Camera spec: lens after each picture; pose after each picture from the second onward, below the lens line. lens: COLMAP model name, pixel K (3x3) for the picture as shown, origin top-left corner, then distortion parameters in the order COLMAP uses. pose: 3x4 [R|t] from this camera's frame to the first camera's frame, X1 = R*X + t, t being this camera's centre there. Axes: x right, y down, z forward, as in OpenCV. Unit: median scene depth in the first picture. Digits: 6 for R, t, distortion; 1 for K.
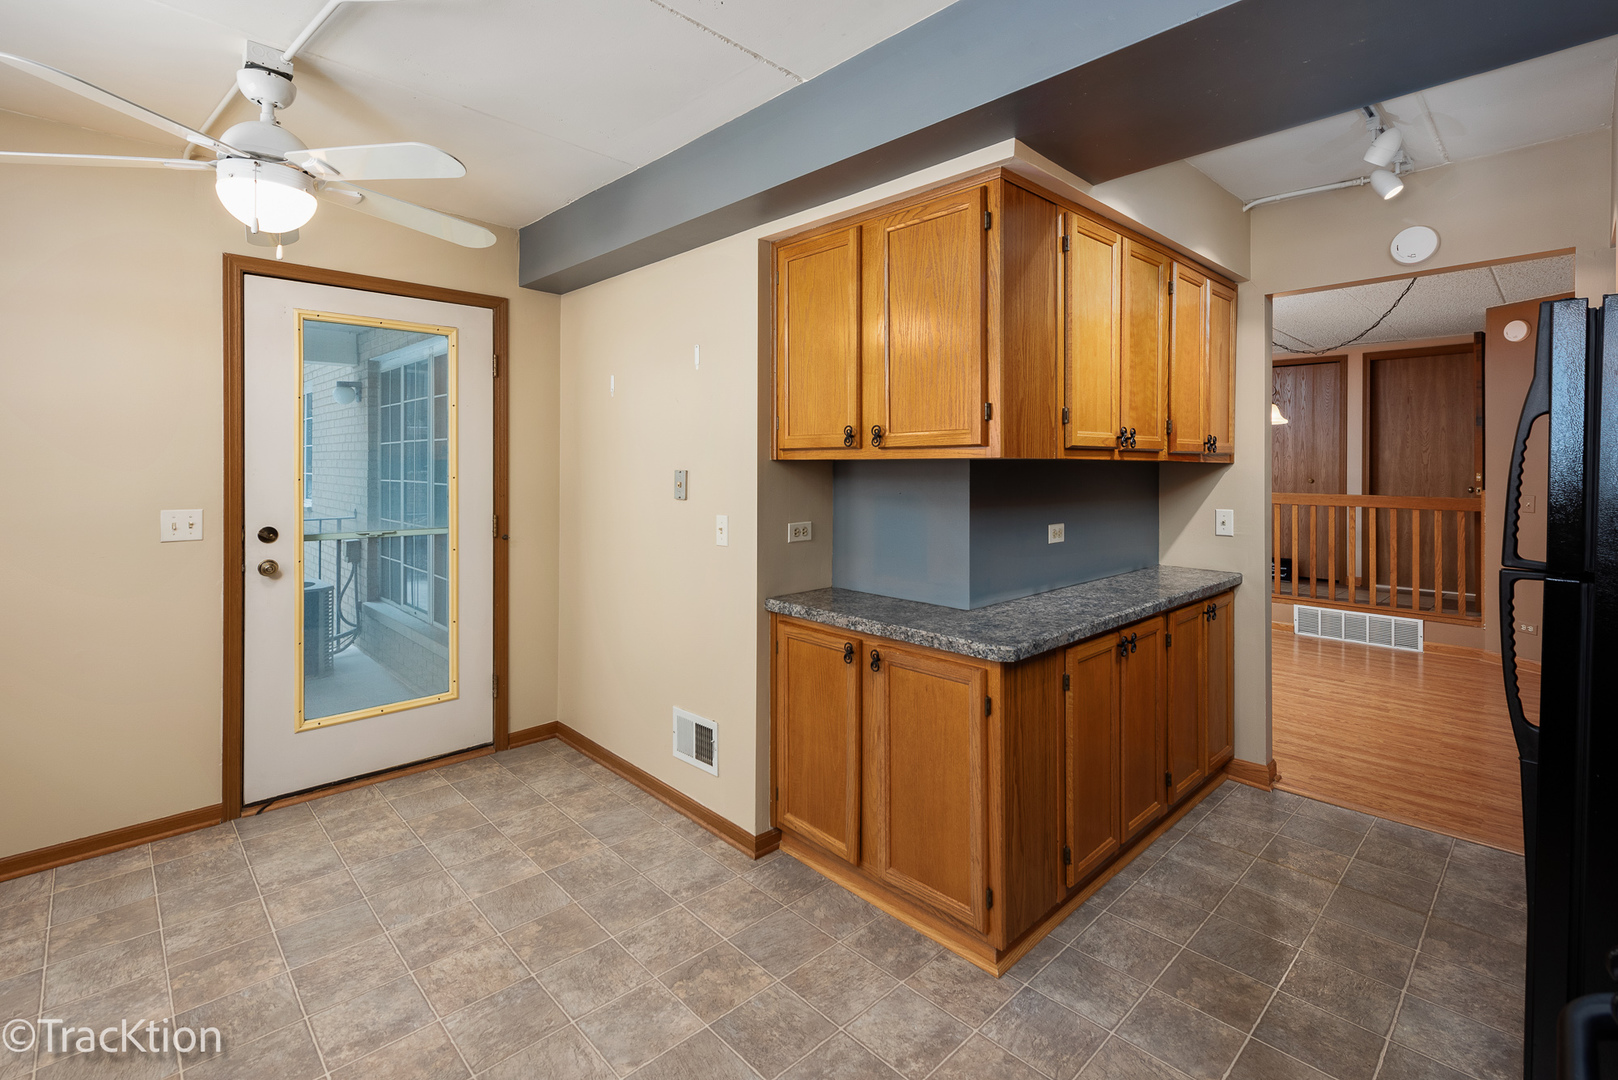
lens RADIAL K [[736.6, 0, 808.0], [0, 736.6, 464.8], [0, 0, 1]] dist [0.018690, -0.007679]
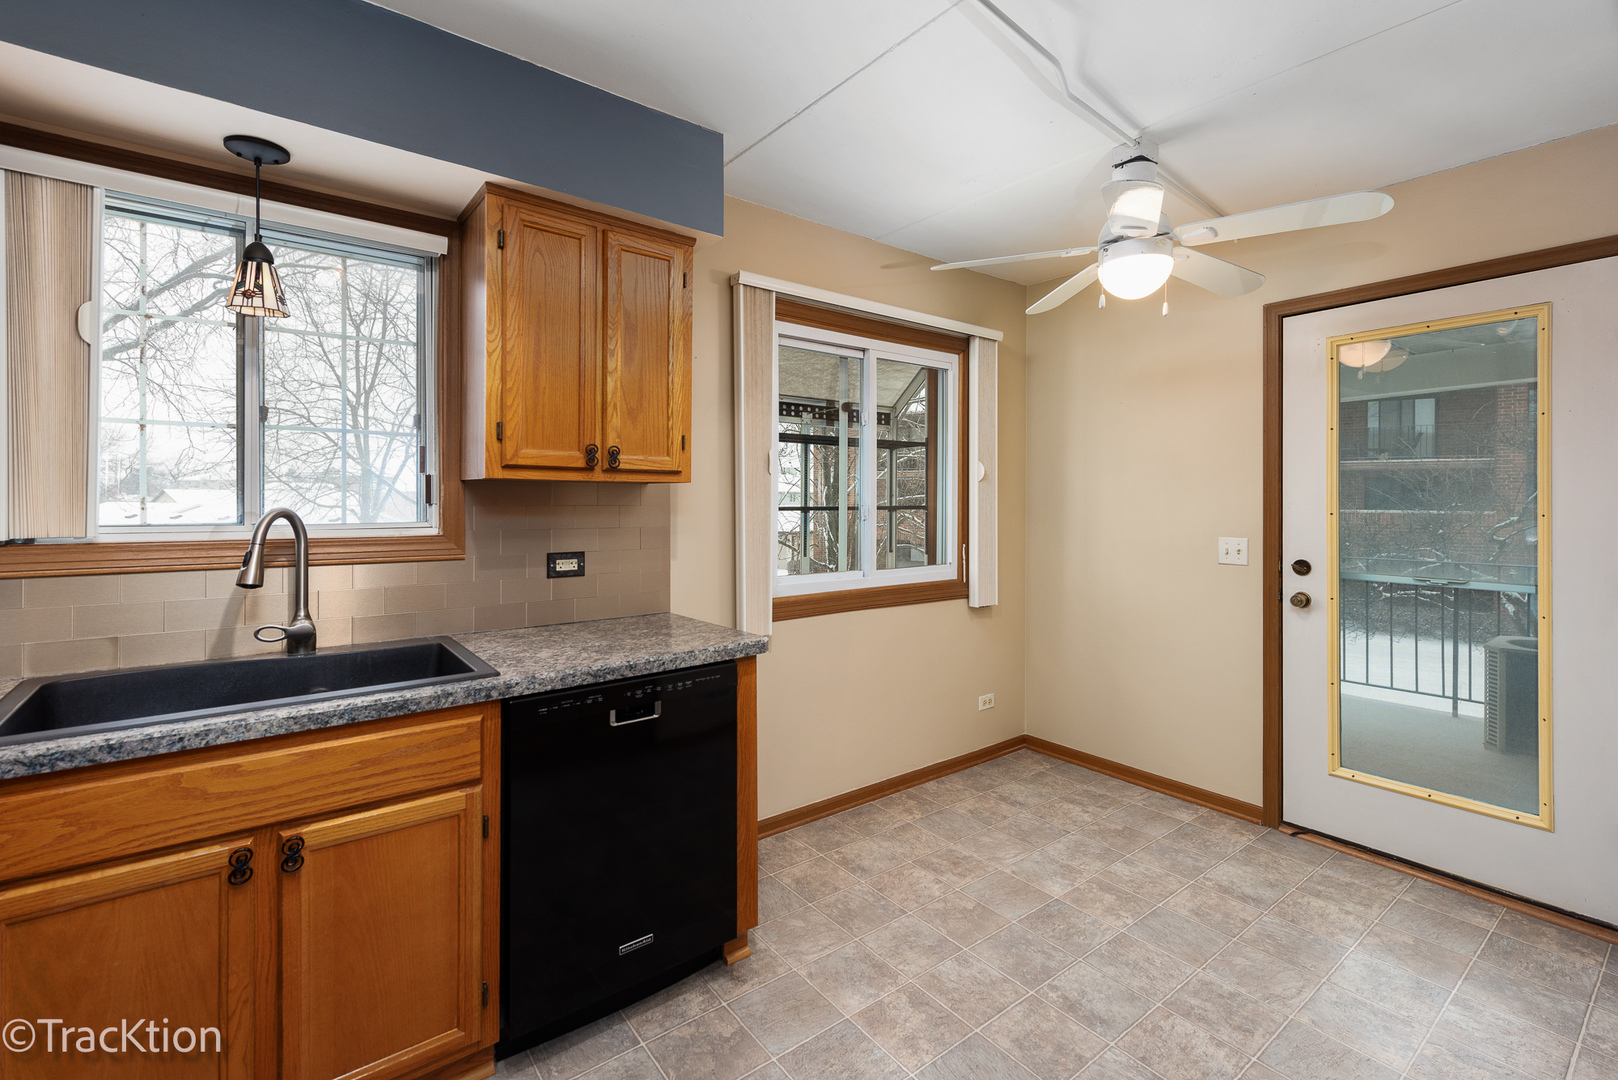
lens RADIAL K [[710.7, 0, 808.4], [0, 710.7, 503.6], [0, 0, 1]] dist [0.017504, -0.007259]
pose [[-0.106221, 0.001924, -0.994341, 0.363007], [-0.002407, 0.999995, 0.002192, 0.007110], [0.994340, 0.002626, -0.106216, 0.486951]]
